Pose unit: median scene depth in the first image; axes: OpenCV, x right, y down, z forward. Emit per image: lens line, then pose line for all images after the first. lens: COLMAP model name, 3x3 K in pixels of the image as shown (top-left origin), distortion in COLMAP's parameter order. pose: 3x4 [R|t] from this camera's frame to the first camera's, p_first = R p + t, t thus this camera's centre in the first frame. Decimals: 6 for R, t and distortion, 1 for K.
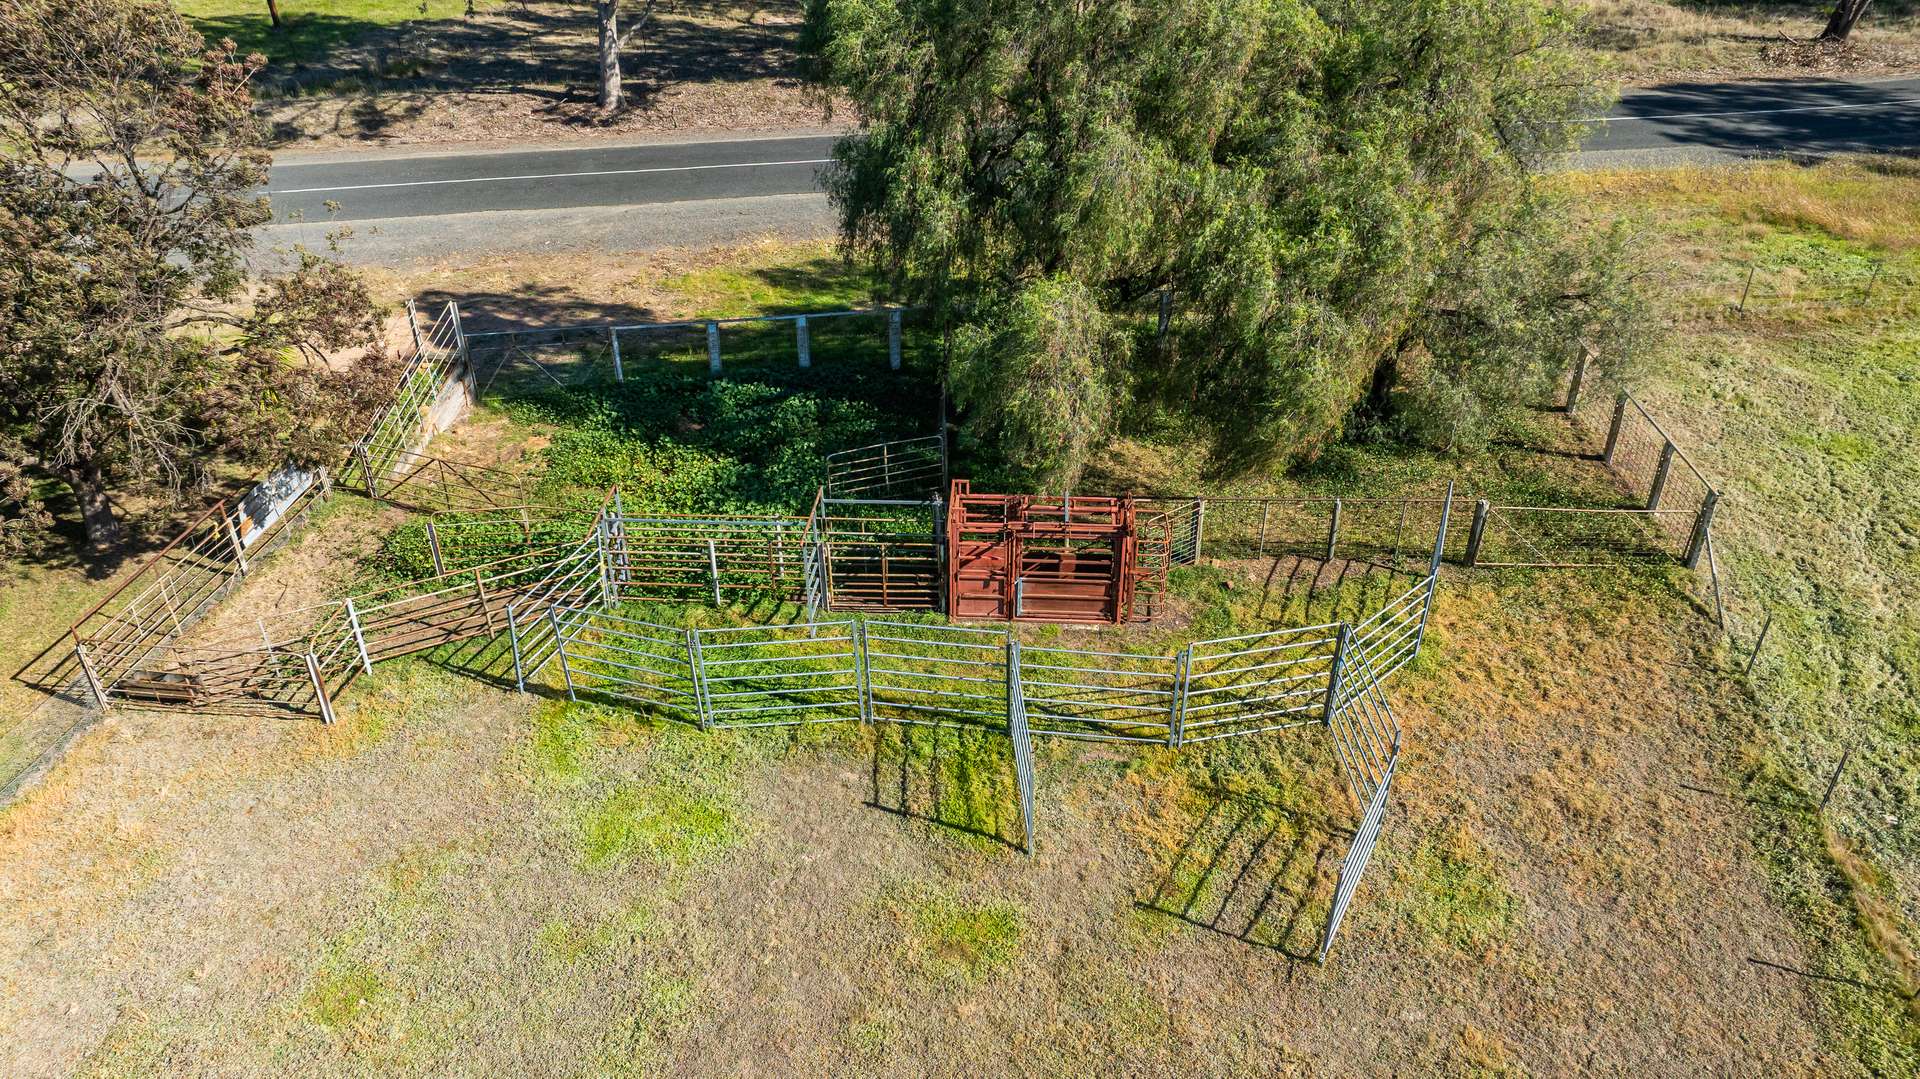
lens RADIAL K [[1344.2, 0, 971.0], [0, 1344.2, 529.6], [0, 0, 1]] dist [-0.029020, 0.023503]
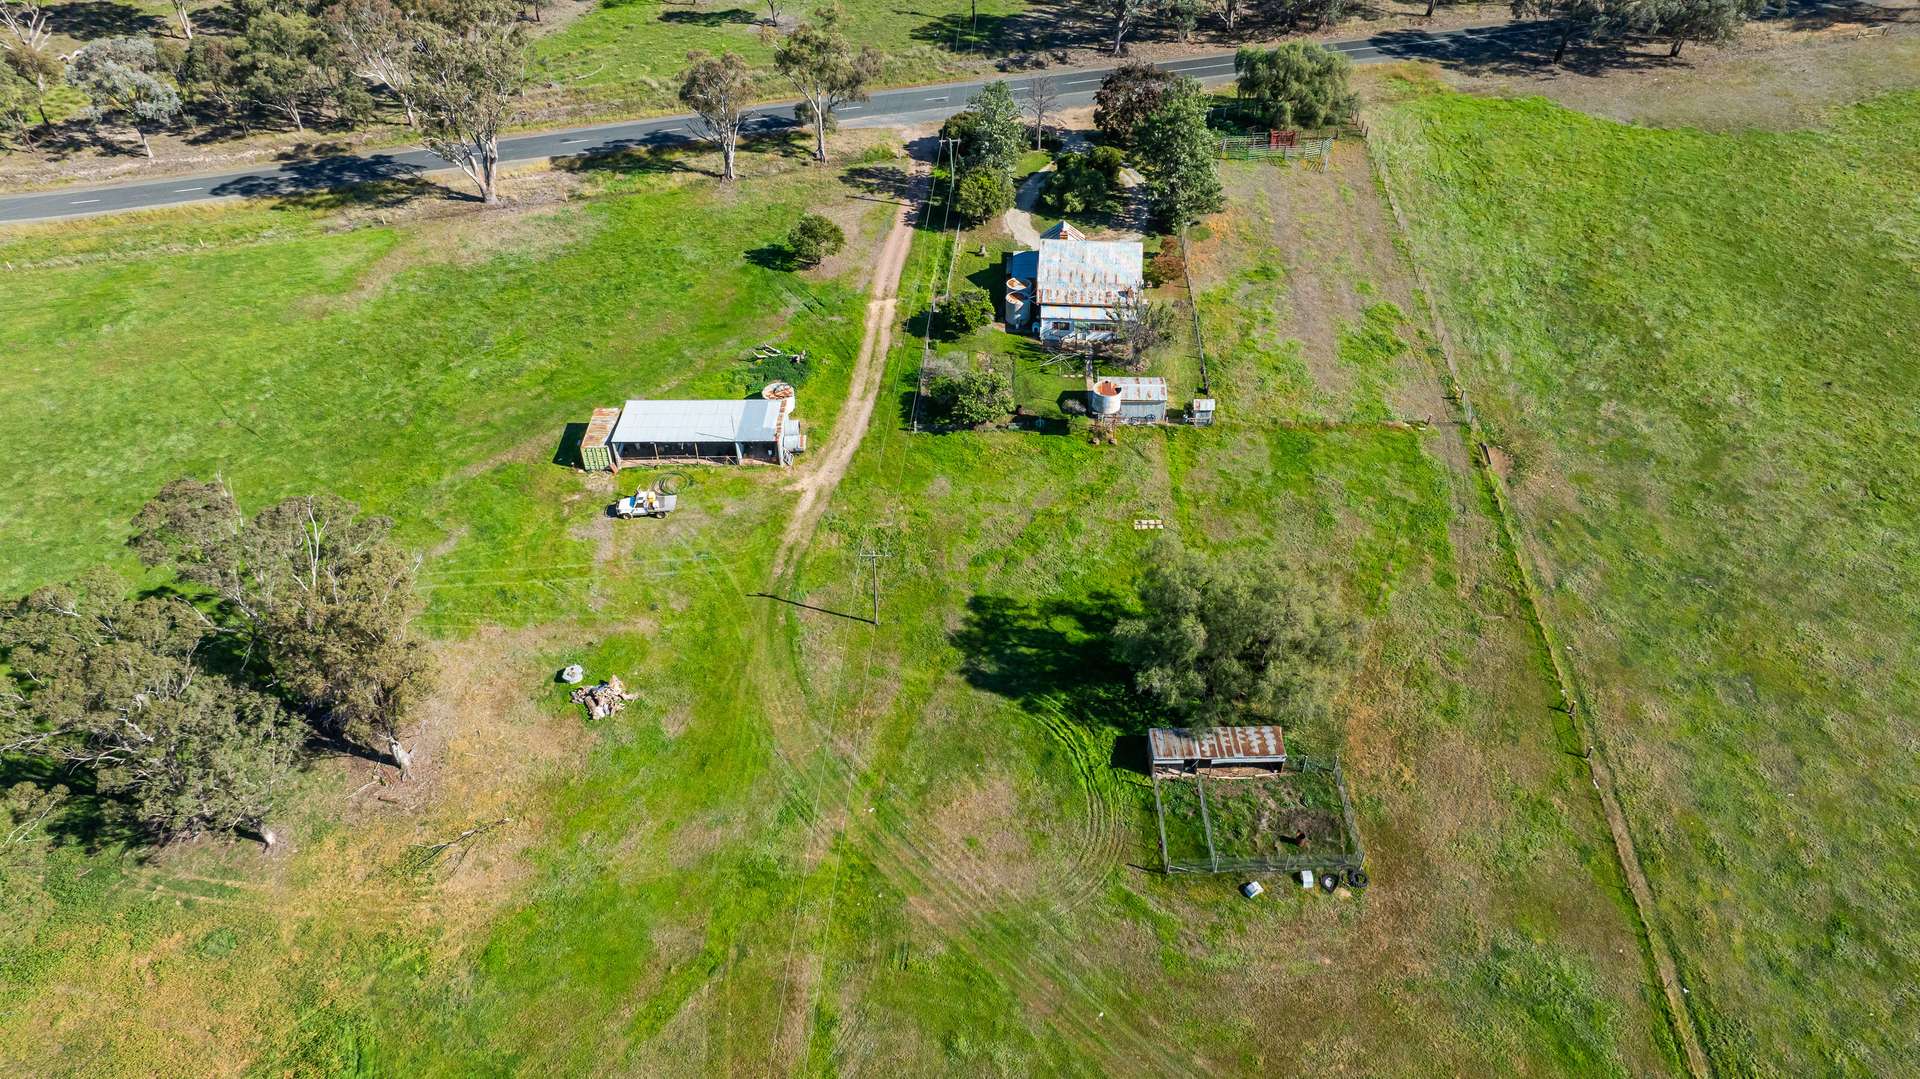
lens RADIAL K [[1344.2, 0, 944.5], [0, 1344.2, 540.9], [0, 0, 1]] dist [-0.029020, 0.023503]
pose [[0.993836, -0.073506, 0.082986, -2.631395], [0.058691, 0.983928, 0.168647, 0.865207], [-0.094049, -0.162737, 0.982177, -6.597181]]
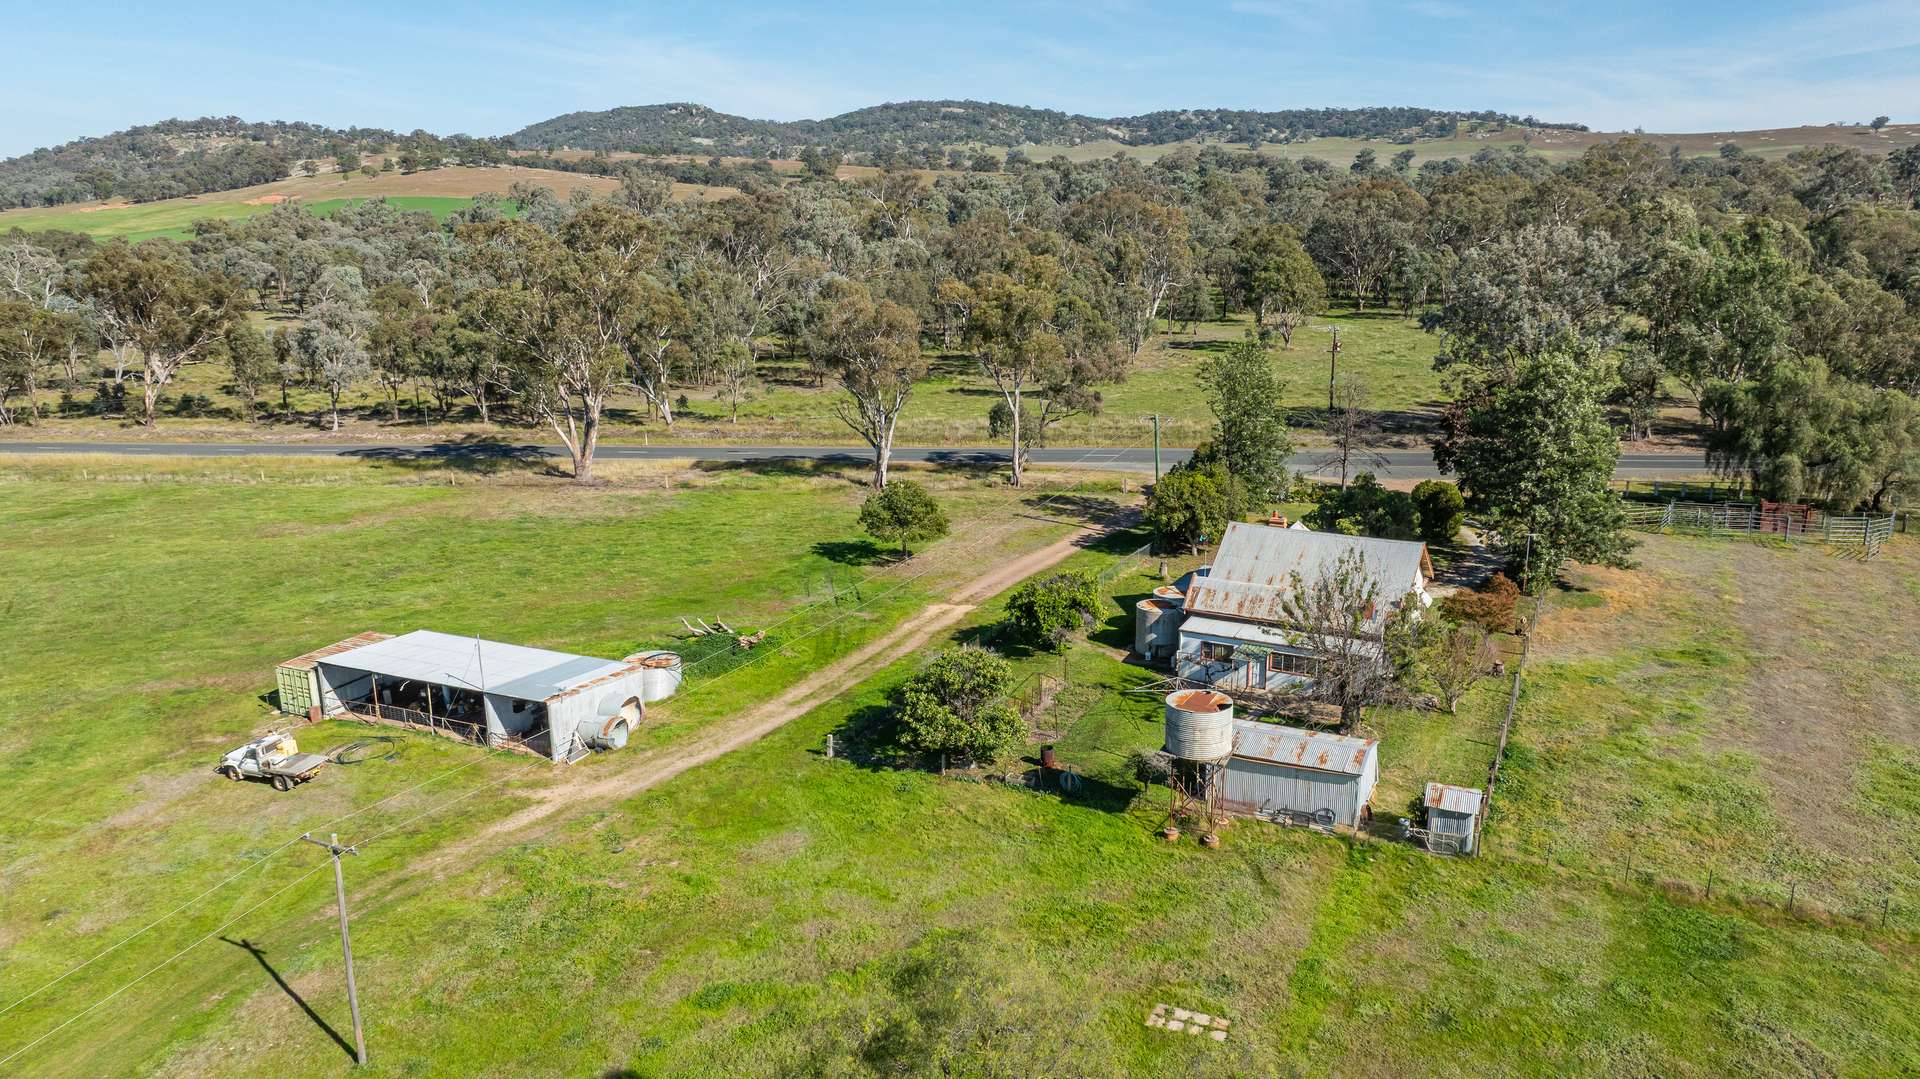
lens RADIAL K [[1344.2, 0, 961.2], [0, 1344.2, 540.8], [0, 0, 1]] dist [-0.029020, 0.023503]
pose [[0.953519, 0.076143, -0.291554, -1.194835], [-0.160602, 0.947089, -0.277900, 1.674796], [0.254967, 0.311808, 0.915297, -3.488088]]
